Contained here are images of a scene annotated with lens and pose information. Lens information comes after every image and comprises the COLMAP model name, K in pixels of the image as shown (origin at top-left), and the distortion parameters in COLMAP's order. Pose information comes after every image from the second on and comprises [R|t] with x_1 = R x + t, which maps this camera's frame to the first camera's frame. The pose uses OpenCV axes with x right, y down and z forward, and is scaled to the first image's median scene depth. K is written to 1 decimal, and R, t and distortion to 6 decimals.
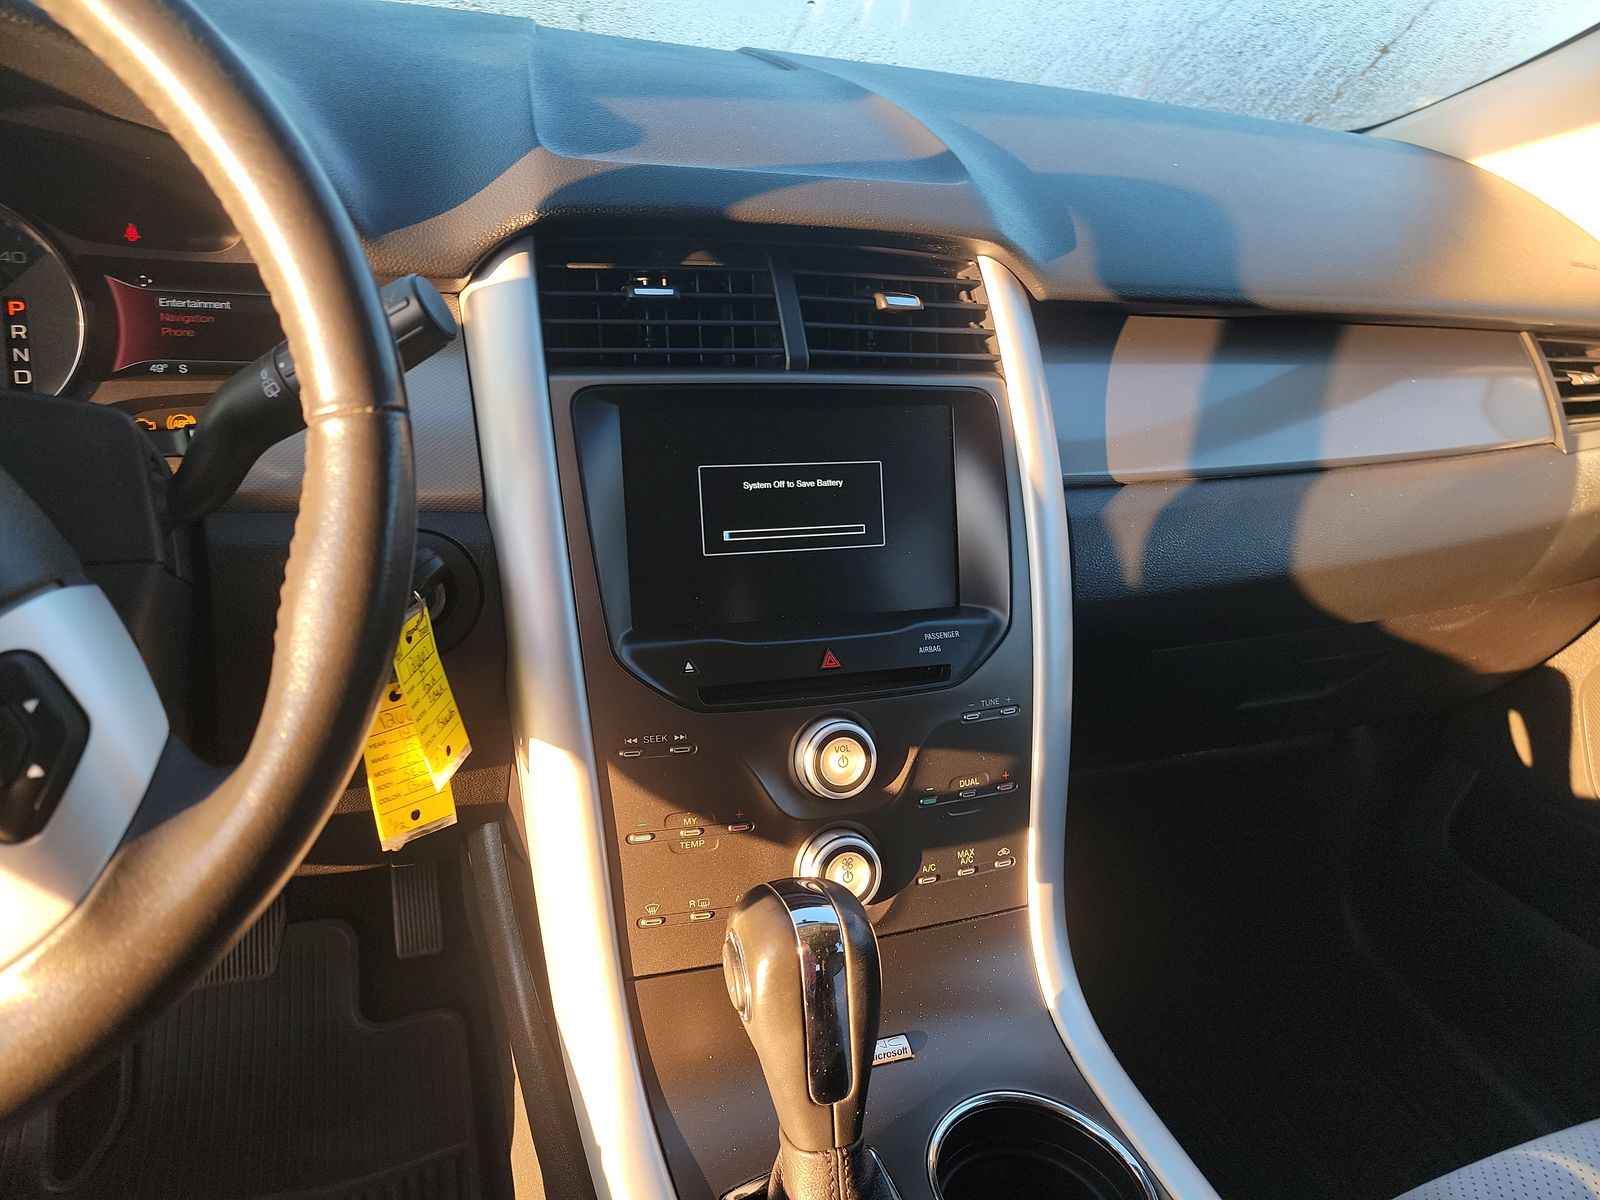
lens RADIAL K [[1068.2, 0, 800.0], [0, 1068.2, 600.0], [0, 0, 1]] dist [0.069864, -0.050959]
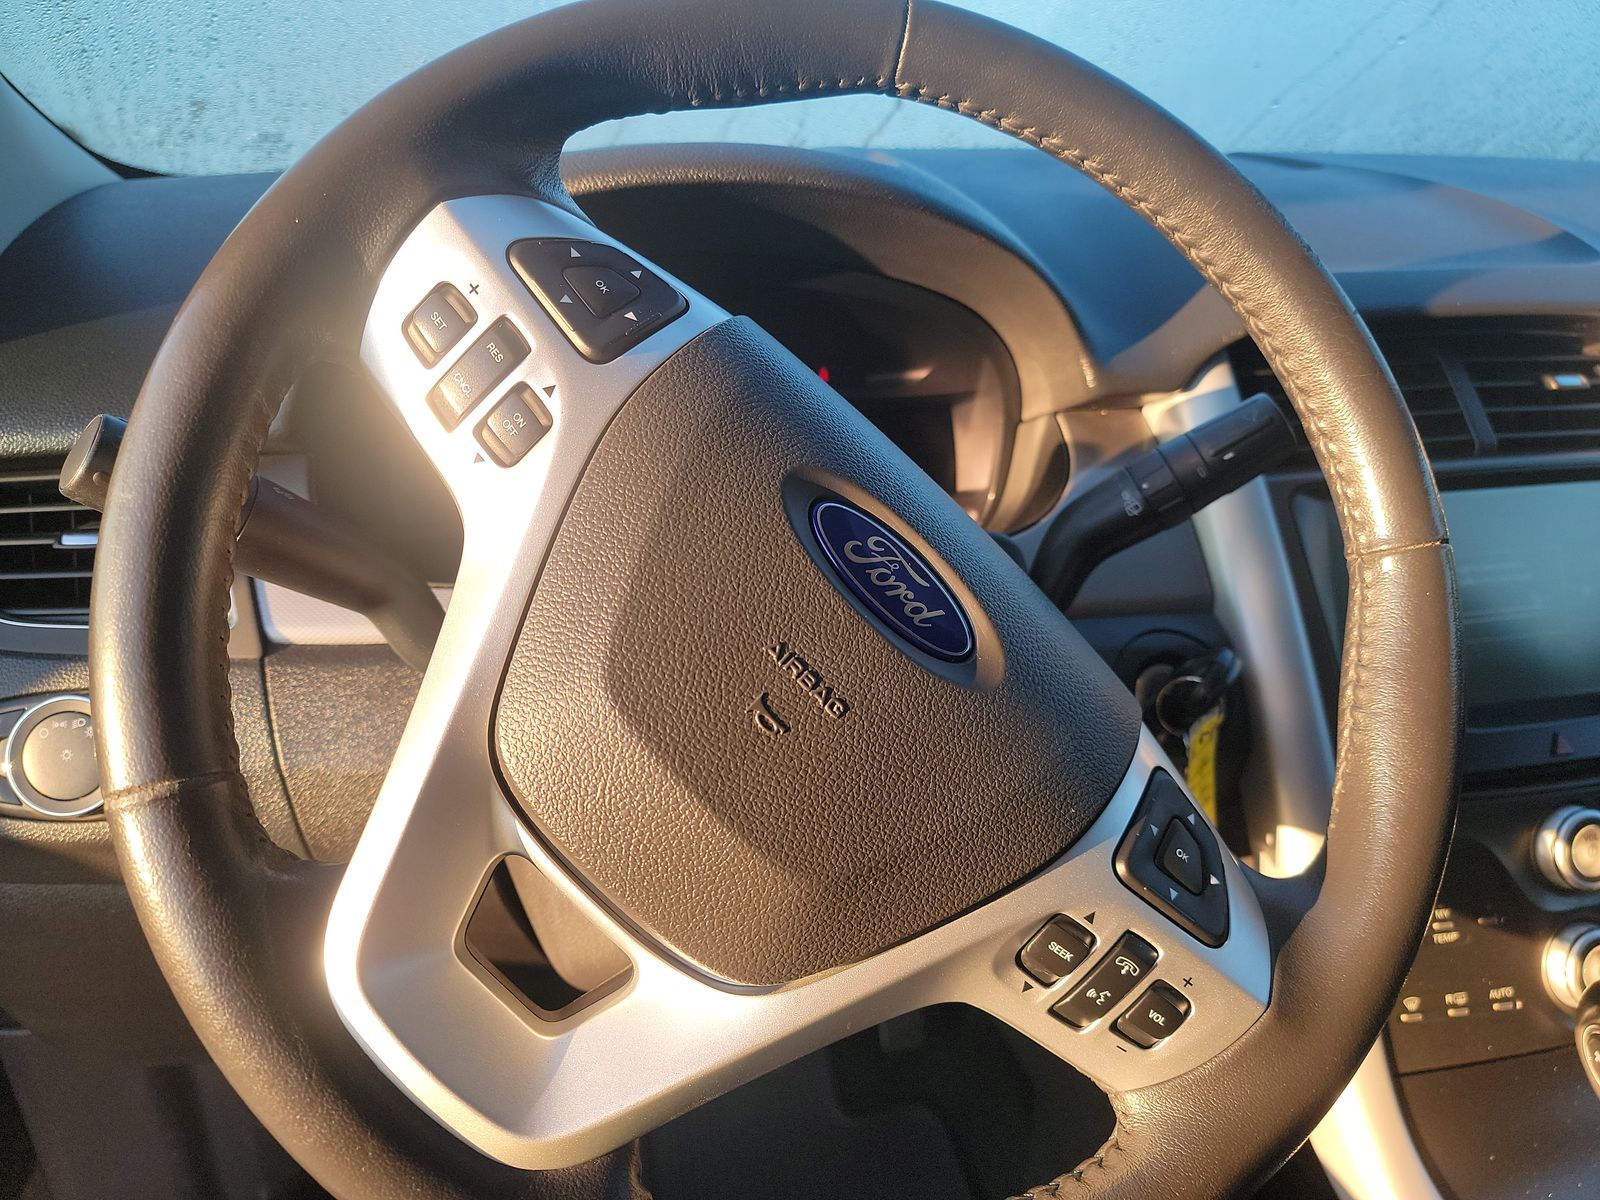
lens RADIAL K [[1068.2, 0, 800.0], [0, 1068.2, 600.0], [0, 0, 1]] dist [0.069864, -0.050959]
pose [[0.990116, -0.042889, -0.133531, -0.506825], [0.032681, 0.996439, -0.077720, -0.020917], [0.136389, 0.072588, 0.987992, -0.087214]]
